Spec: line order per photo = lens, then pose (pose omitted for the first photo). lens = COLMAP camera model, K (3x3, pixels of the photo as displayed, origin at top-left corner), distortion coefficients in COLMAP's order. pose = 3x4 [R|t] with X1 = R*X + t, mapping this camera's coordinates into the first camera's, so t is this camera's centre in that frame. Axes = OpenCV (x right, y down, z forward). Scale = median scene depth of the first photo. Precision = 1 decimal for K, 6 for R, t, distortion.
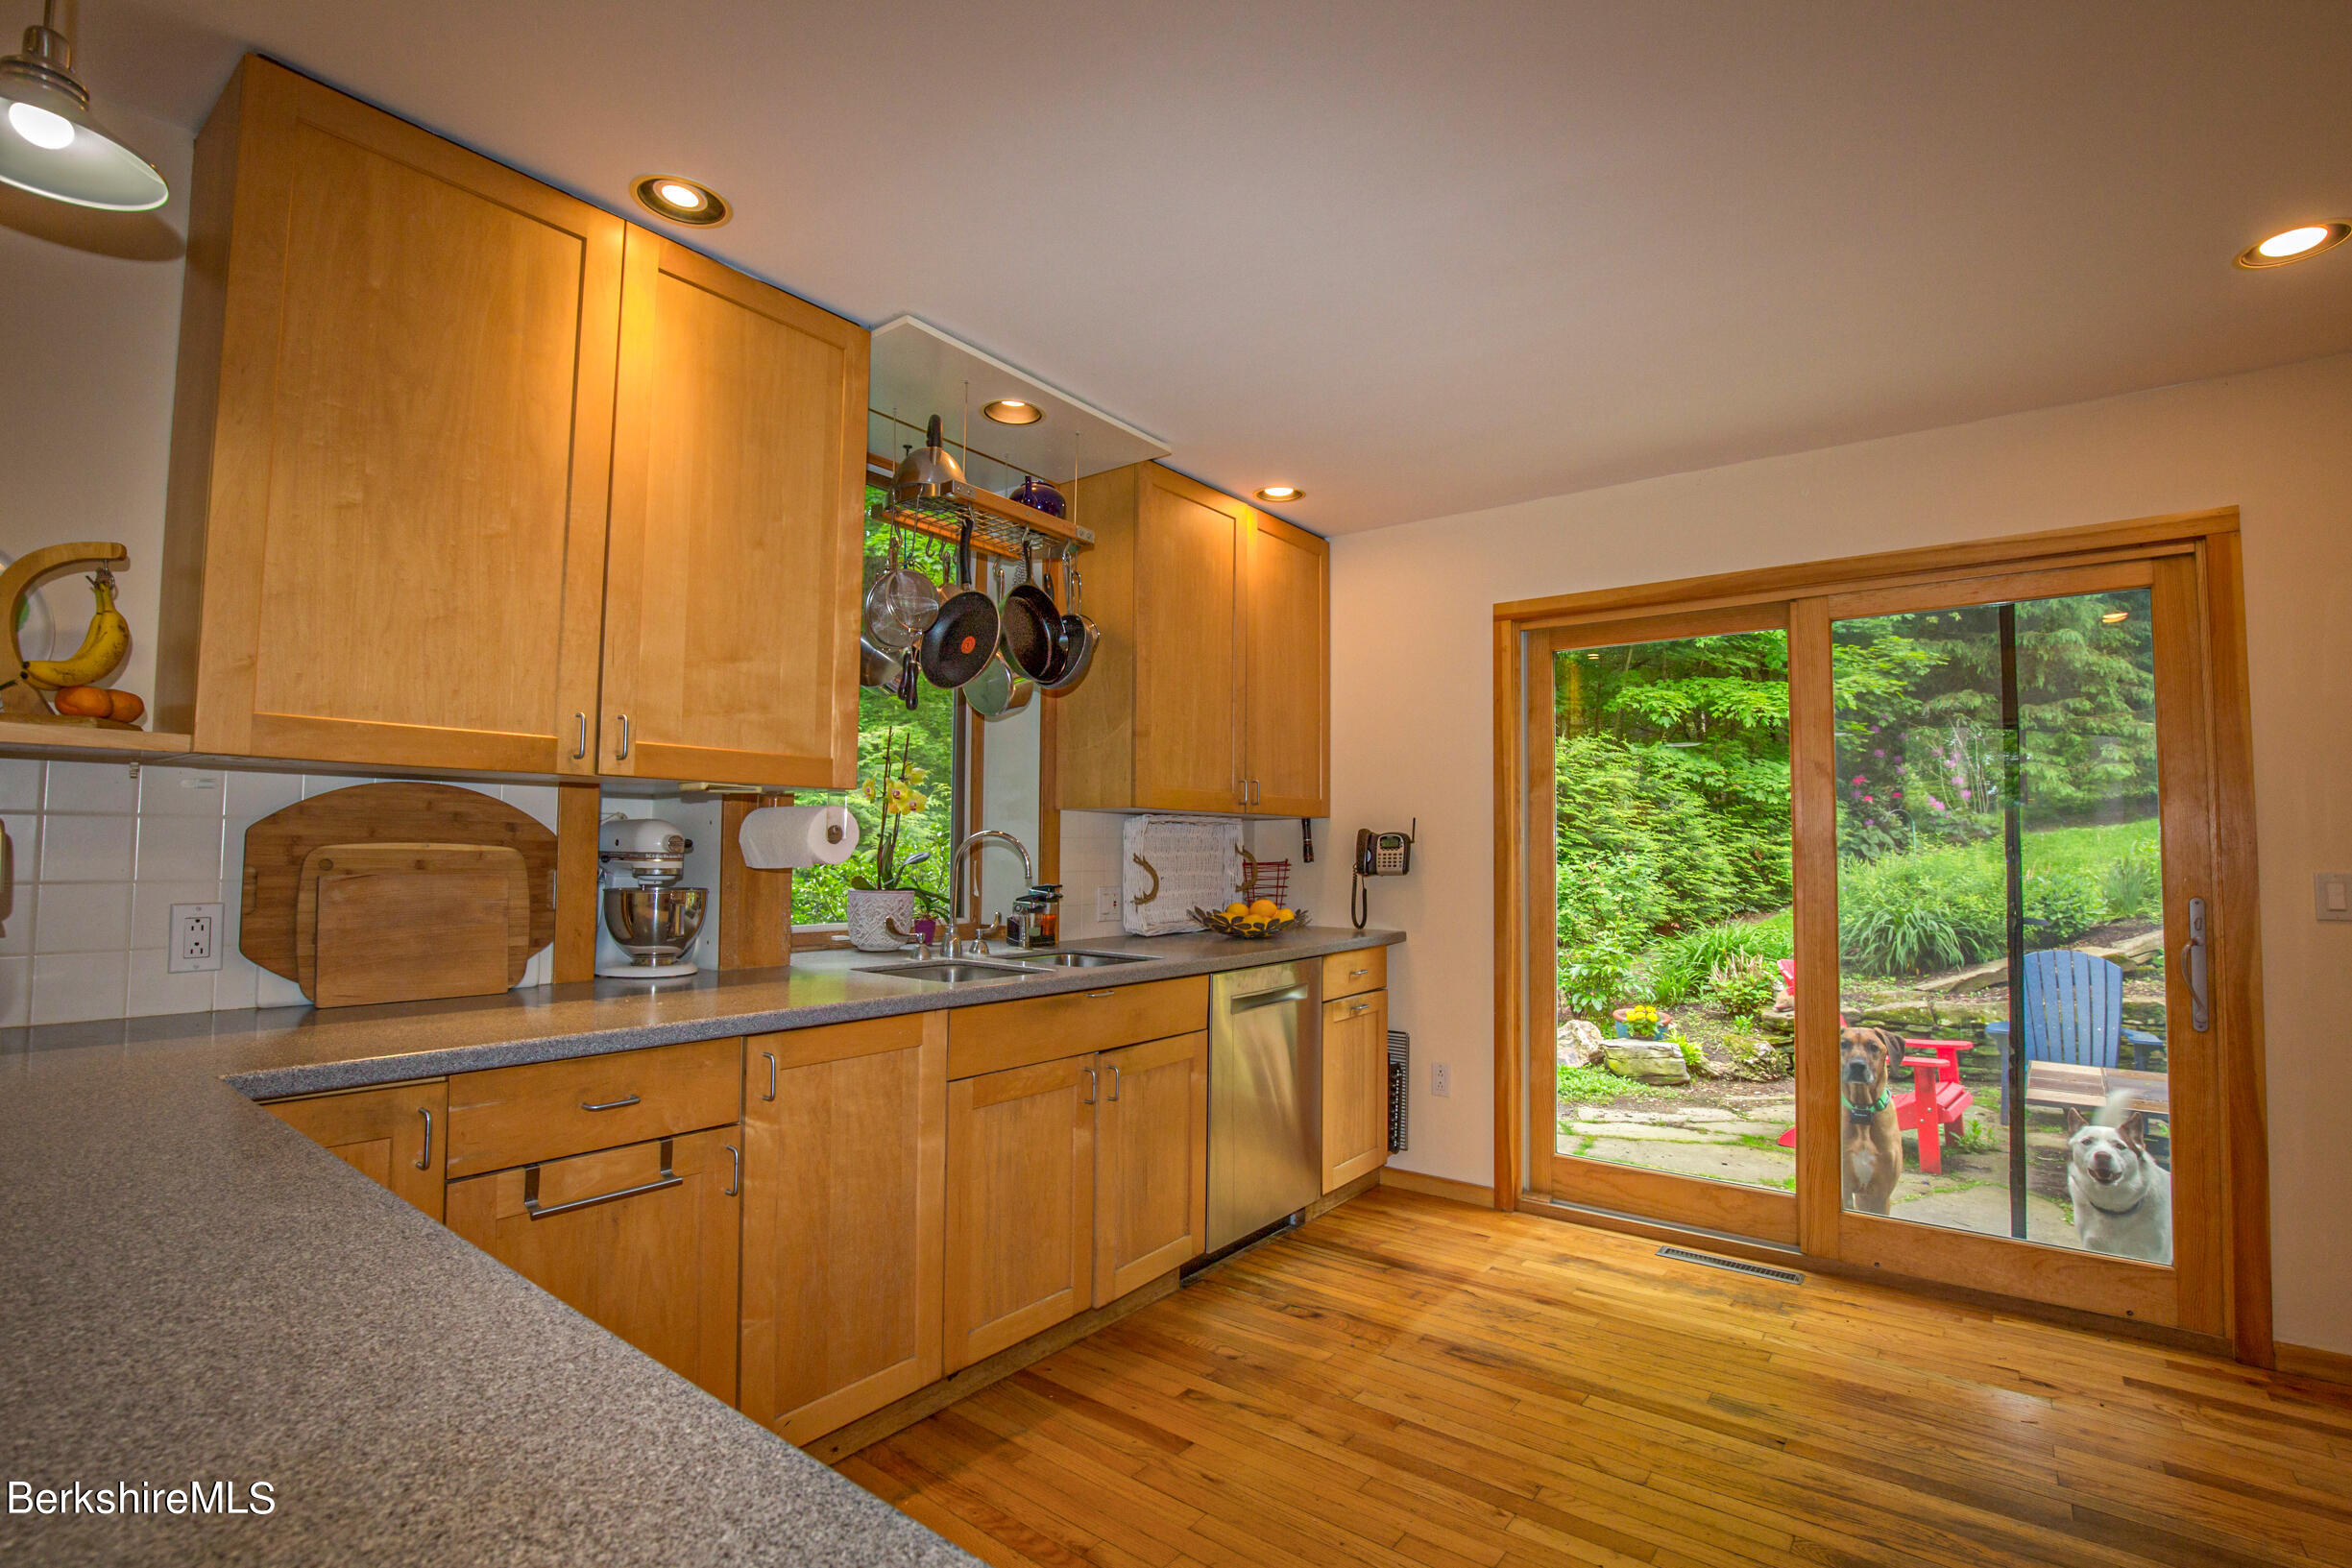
lens RADIAL K [[1069.9, 0, 1178.5], [0, 1069.9, 788.5], [0, 0, 1]] dist [-0.040192, 0.007372]
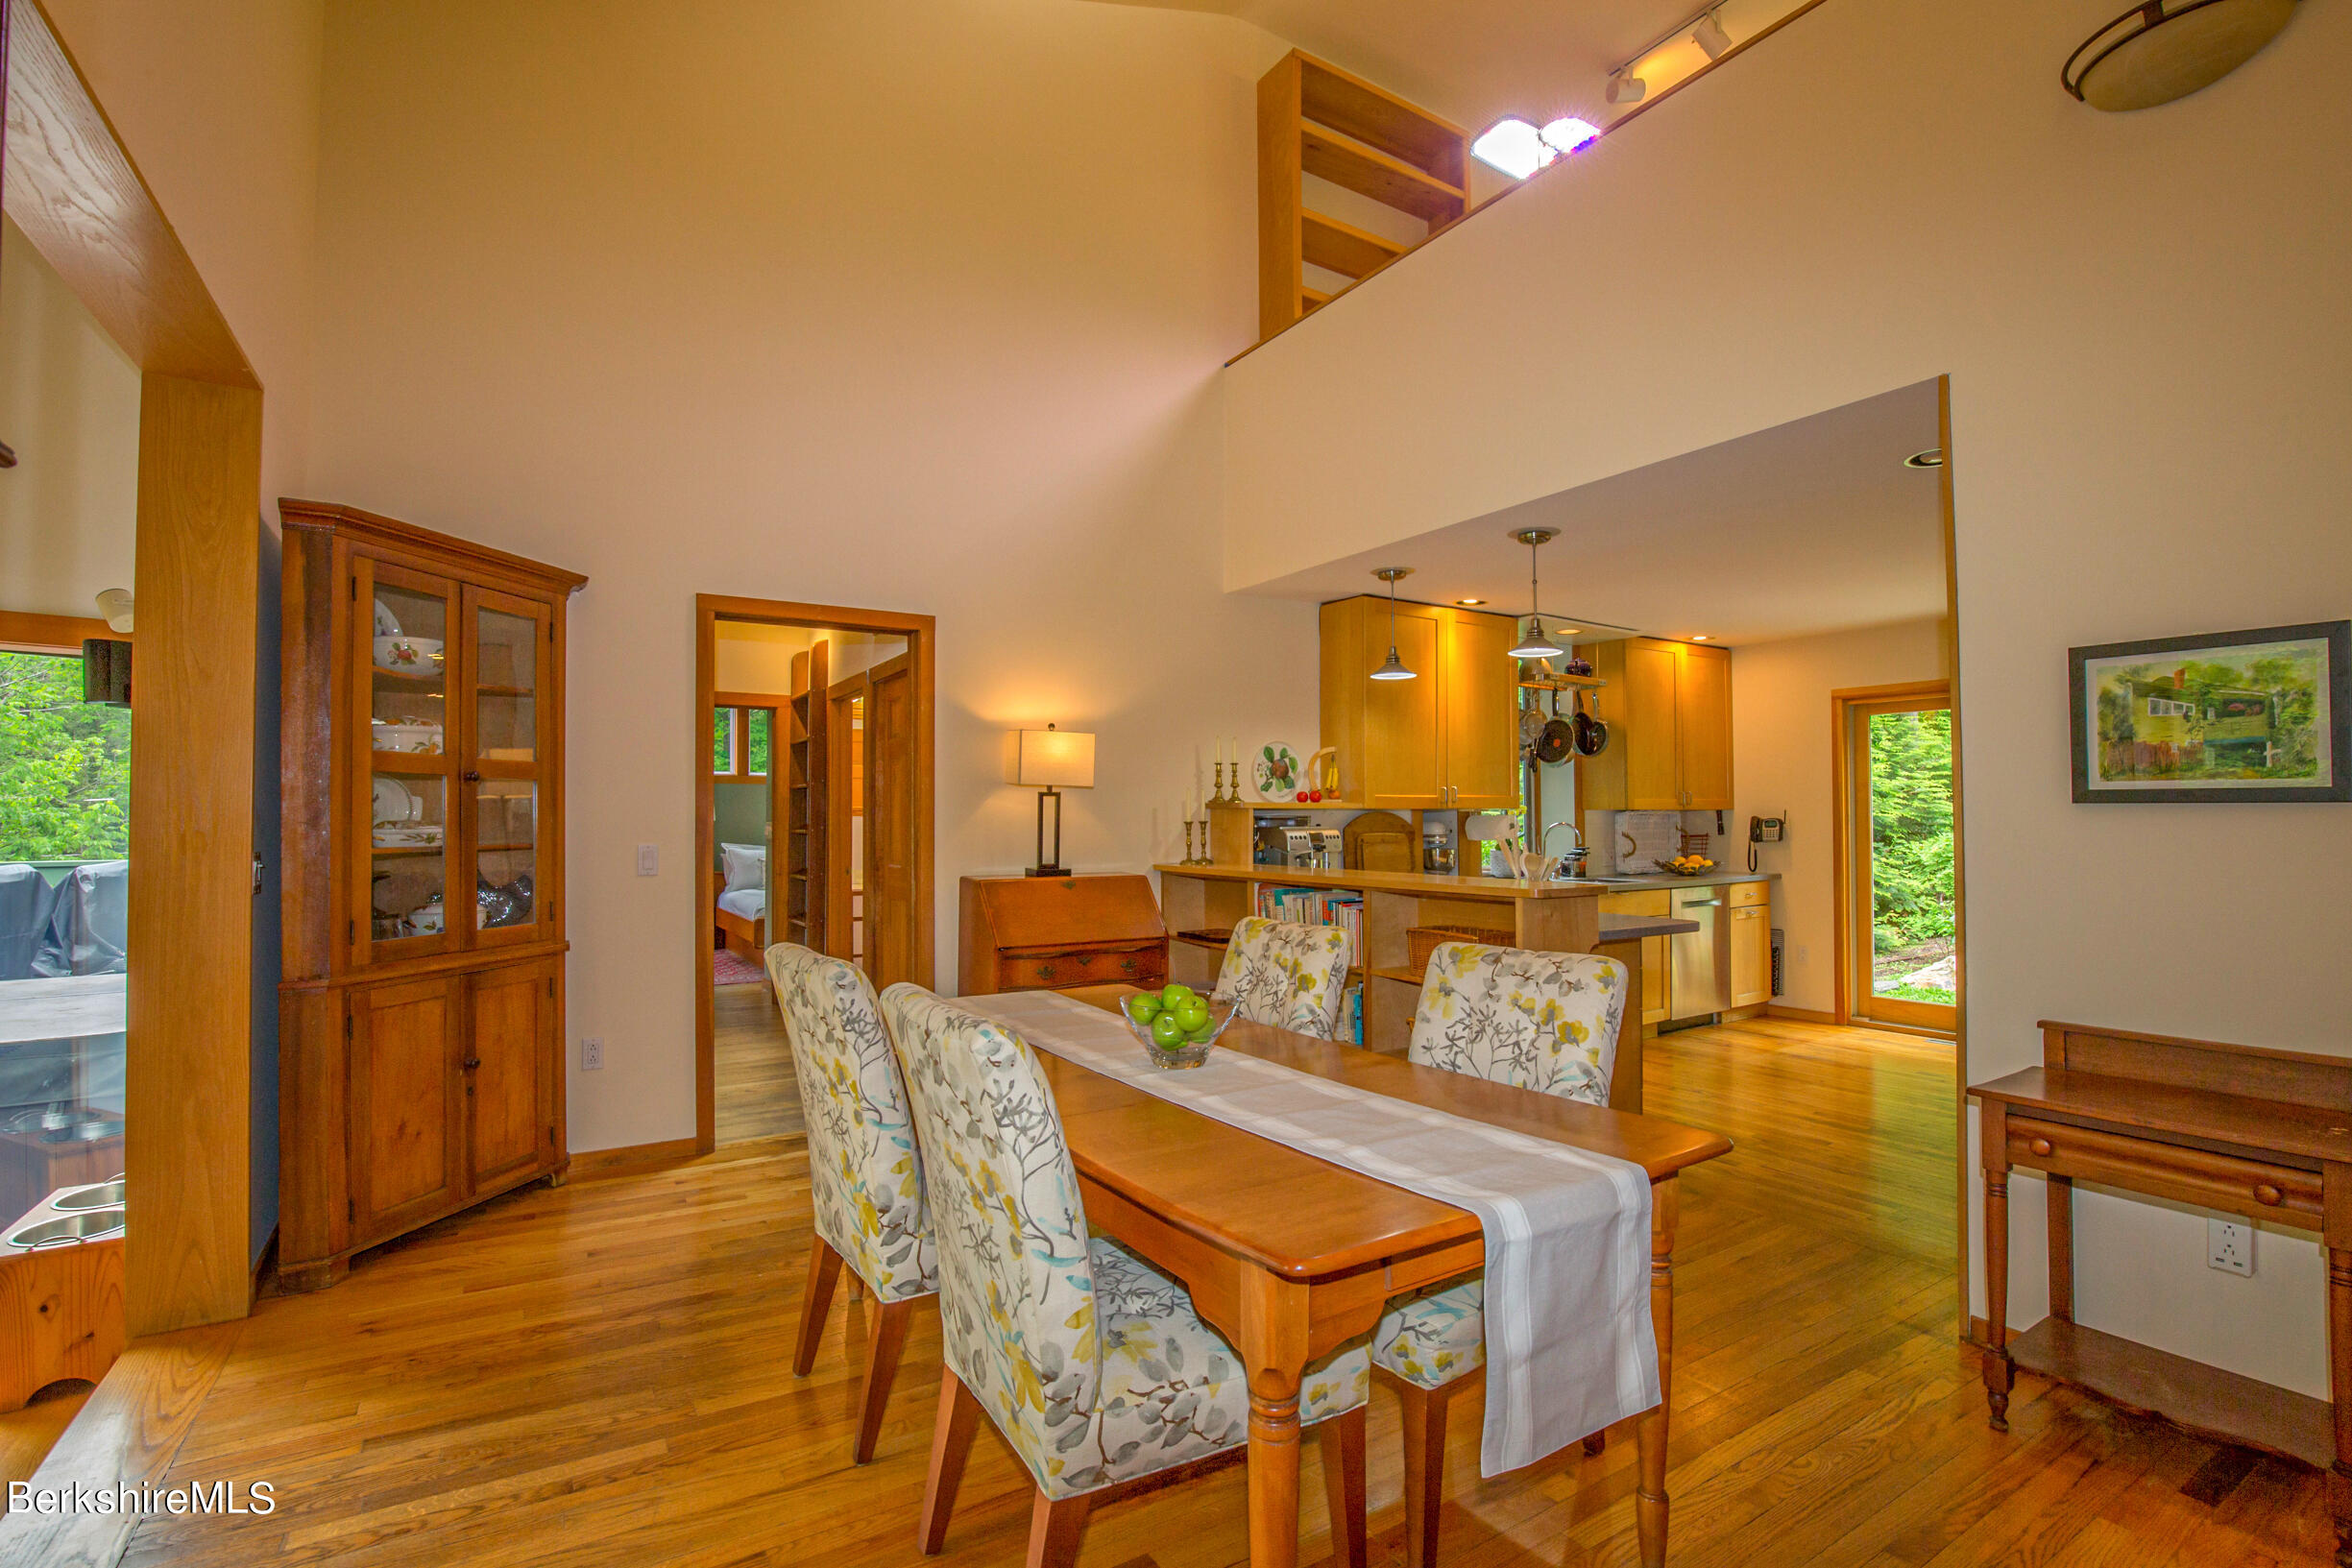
lens RADIAL K [[1069.9, 0, 1178.5], [0, 1069.9, 788.5], [0, 0, 1]] dist [-0.040192, 0.007372]
pose [[0.937782, -0.020073, -0.346643, -0.144282], [0.030112, 0.999268, 0.023600, -0.098757], [0.345915, -0.032570, 0.937700, -1.234047]]
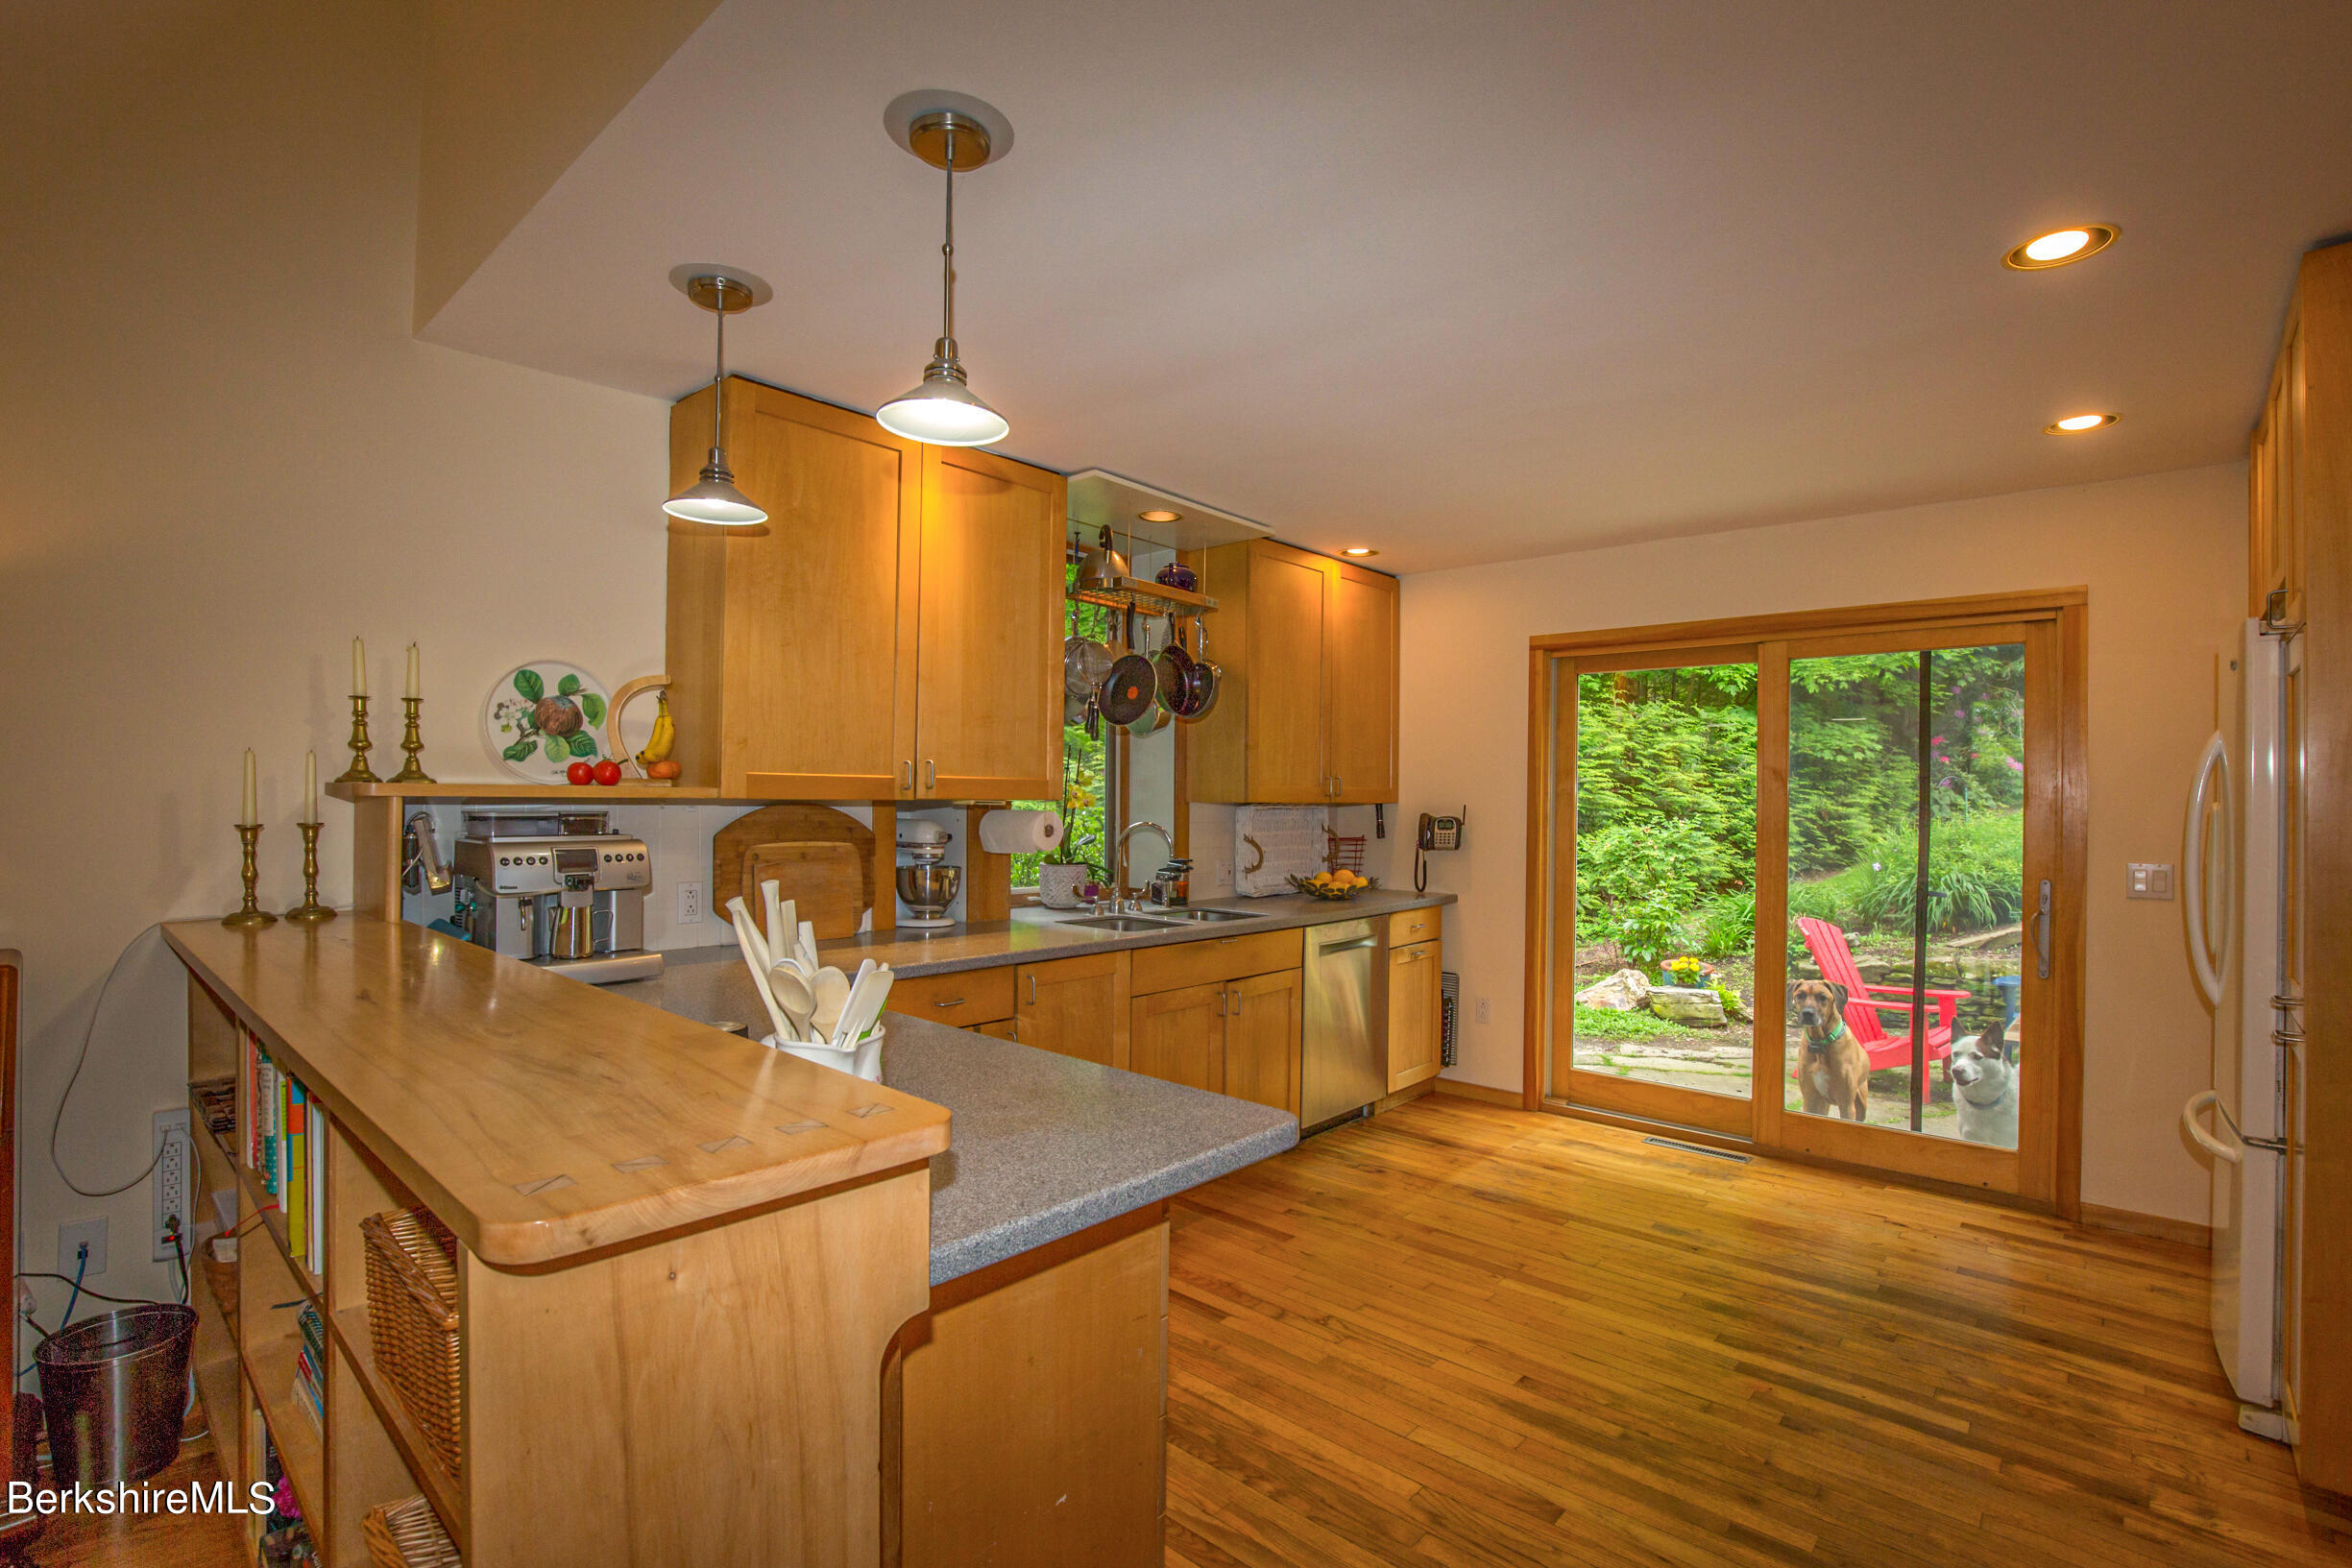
lens RADIAL K [[1075.2, 0, 1184.9], [0, 1075.2, 791.7], [0, 0, 1]] dist [-0.039340, 0.008259]
pose [[0.997552, 0.001259, -0.069913, -0.025589], [0.002305, 0.998703, 0.050869, -0.065464], [0.069886, -0.050906, 0.996255, -0.349797]]
